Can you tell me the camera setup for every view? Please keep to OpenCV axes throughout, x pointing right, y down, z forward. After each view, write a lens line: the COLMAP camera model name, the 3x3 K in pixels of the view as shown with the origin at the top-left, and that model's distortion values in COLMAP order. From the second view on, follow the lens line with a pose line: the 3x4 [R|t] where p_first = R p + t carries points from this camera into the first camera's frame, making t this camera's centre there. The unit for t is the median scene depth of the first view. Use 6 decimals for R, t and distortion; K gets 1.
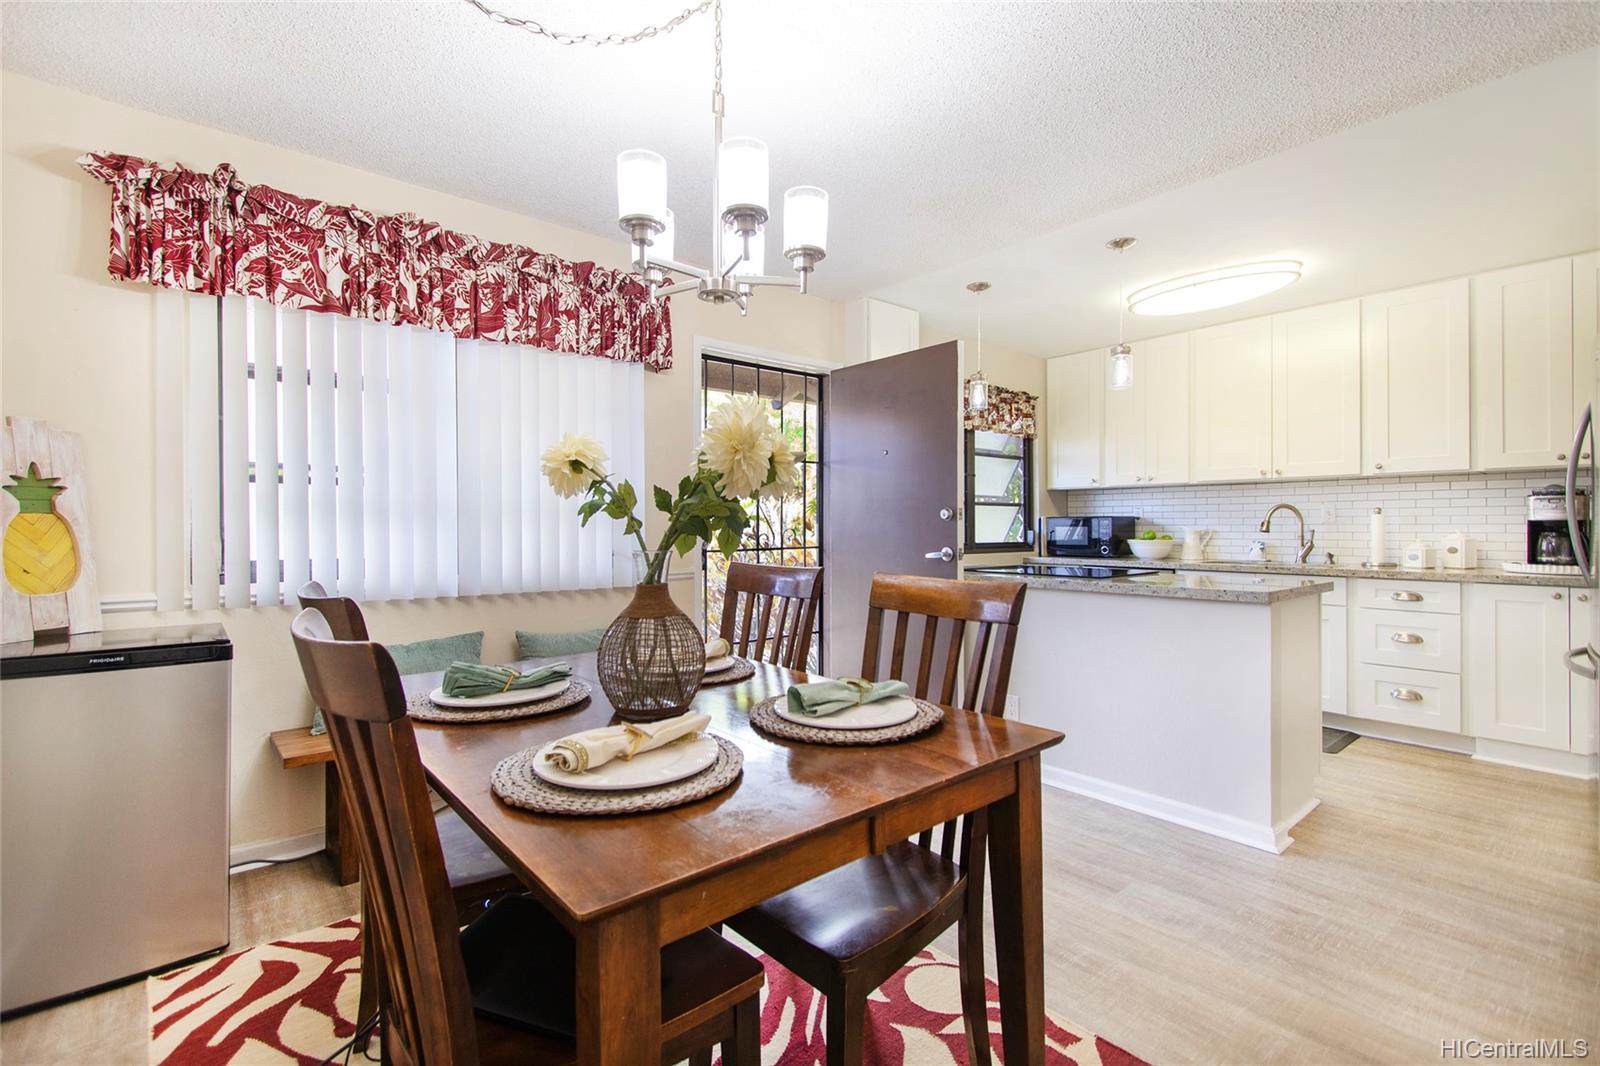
lens RADIAL K [[723.8, 0, 796.7], [0, 723.8, 524.7], [0, 0, 1]] dist [0.010224, -0.003908]
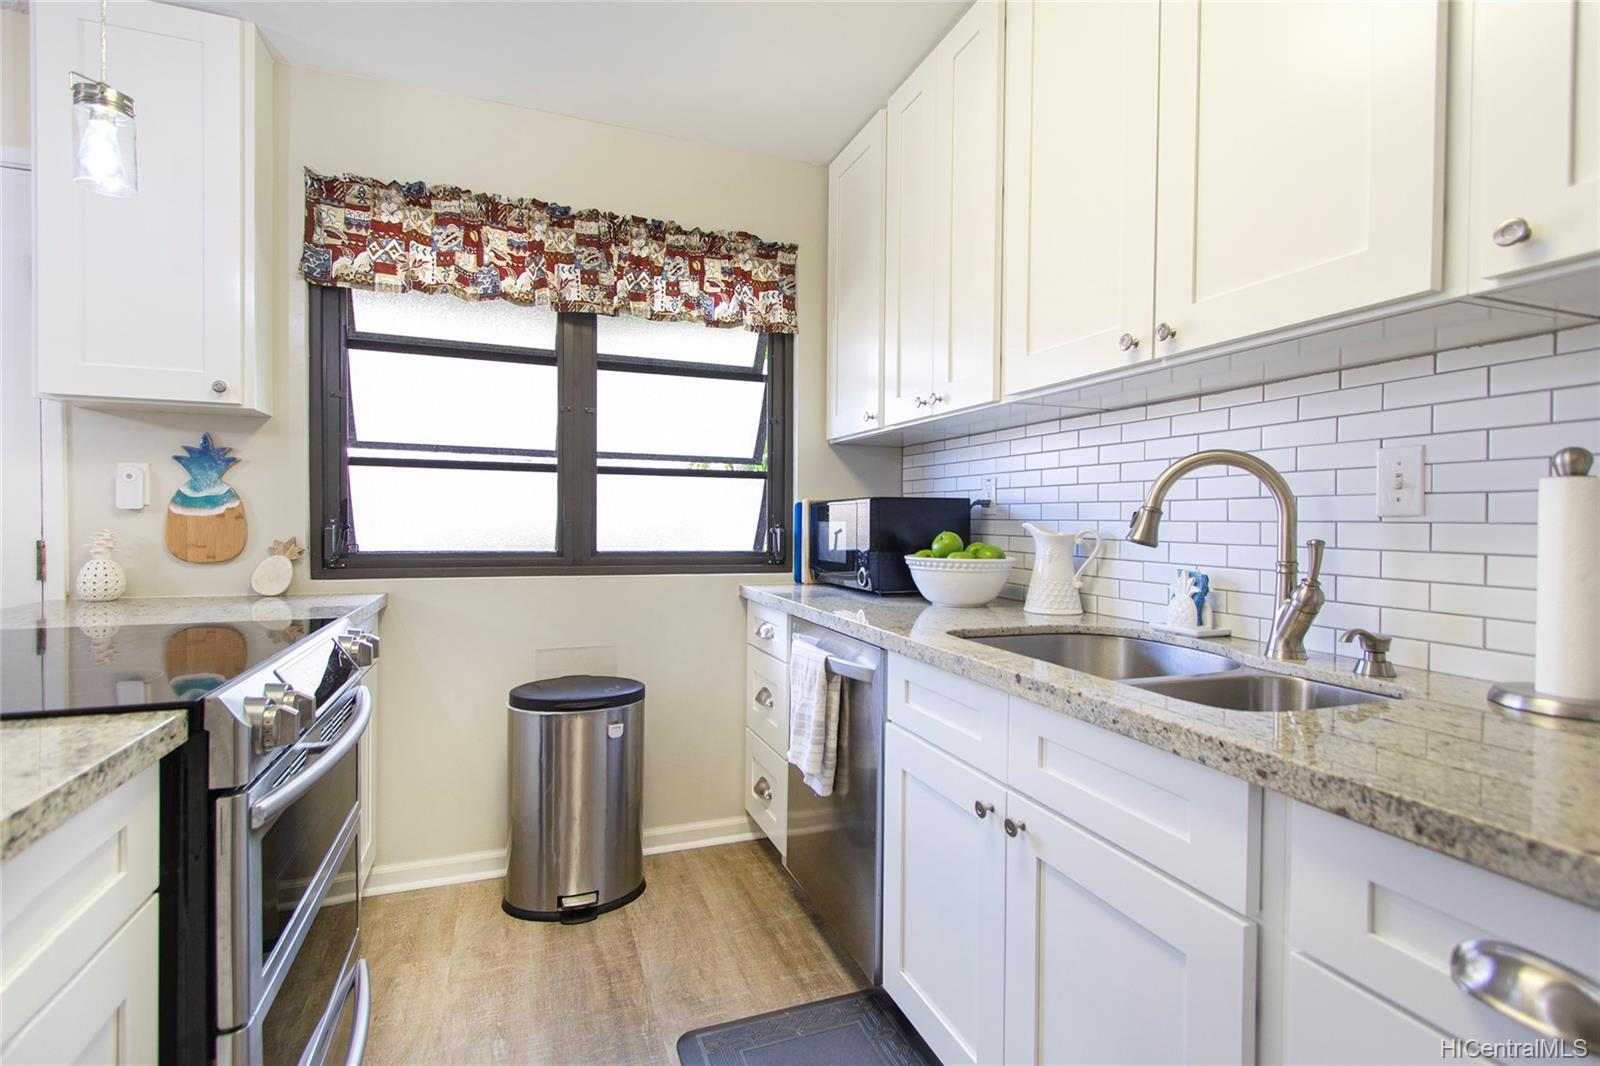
lens RADIAL K [[723.8, 0, 885.5], [0, 723.8, 532.5], [0, 0, 1]] dist [0.010224, -0.003908]
pose [[0.938843, 0.017101, -0.343920, 0.744804], [-0.011382, 0.999761, 0.018640, 0.000844], [0.344157, -0.013586, 0.938814, 0.779129]]
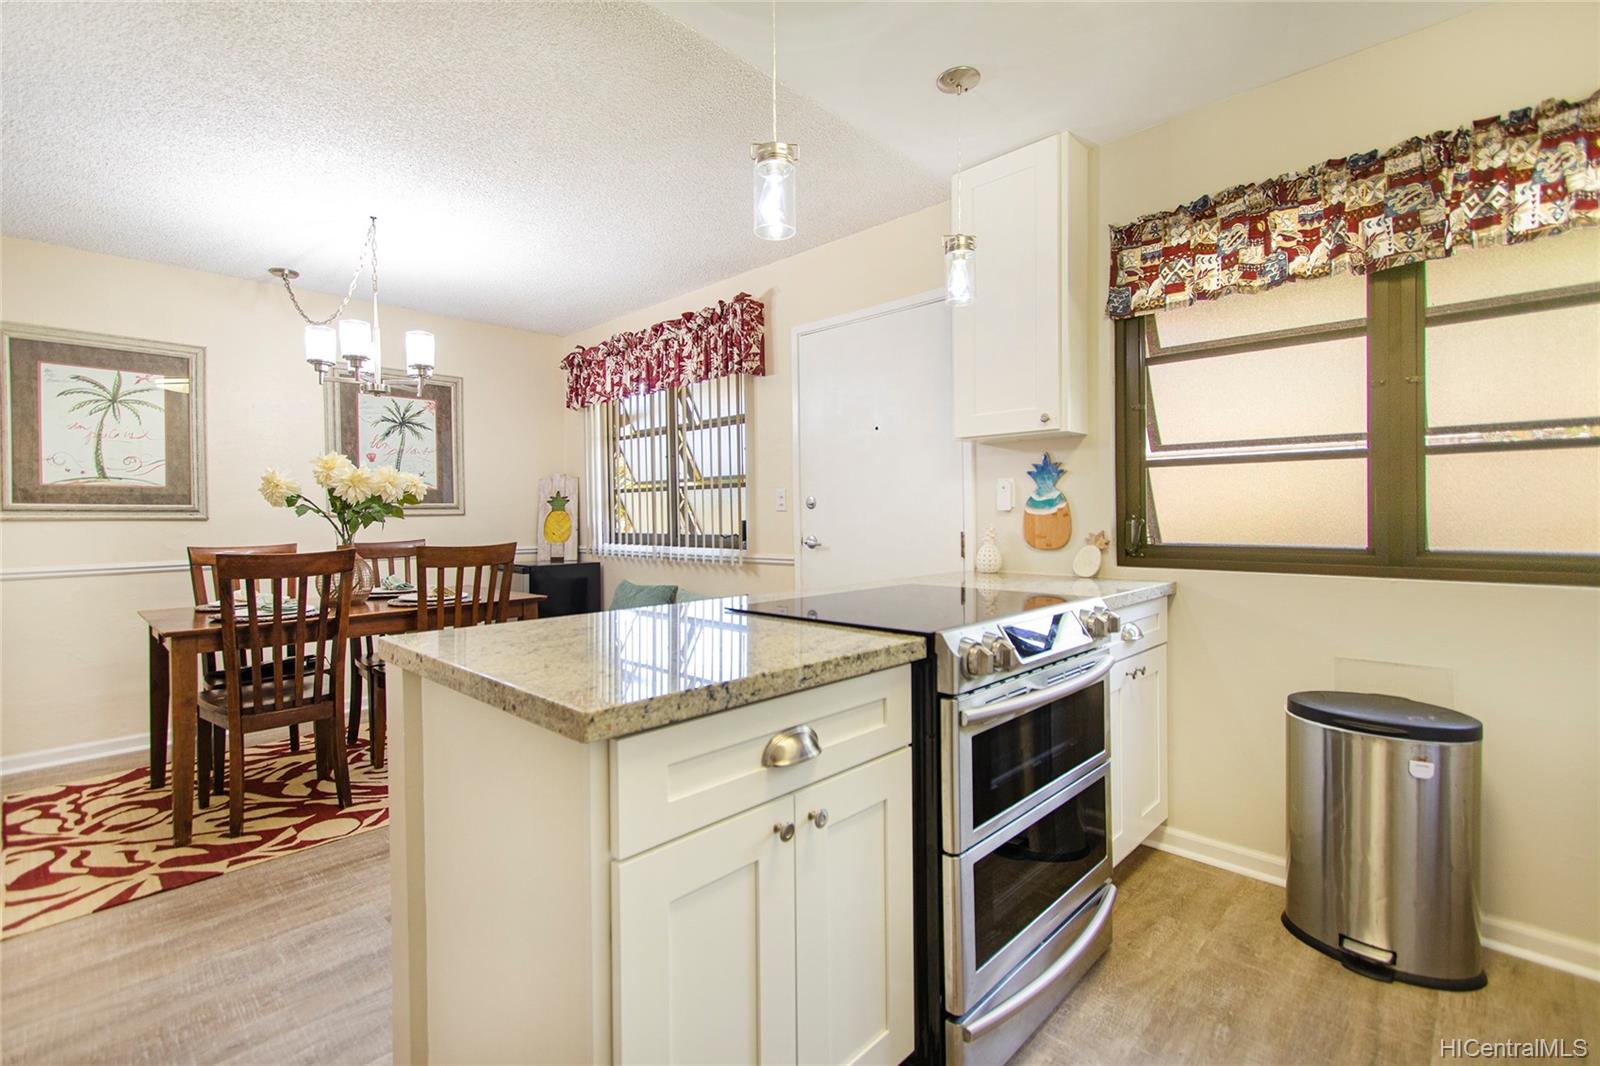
lens RADIAL K [[723.8, 0, 802.9], [0, 723.8, 528.4], [0, 0, 1]] dist [0.010224, -0.003908]
pose [[0.096432, 0.019702, -0.995145, 0.767174], [0.010510, 0.999728, 0.020811, 0.000841], [0.995284, -0.012466, 0.096199, 0.793572]]
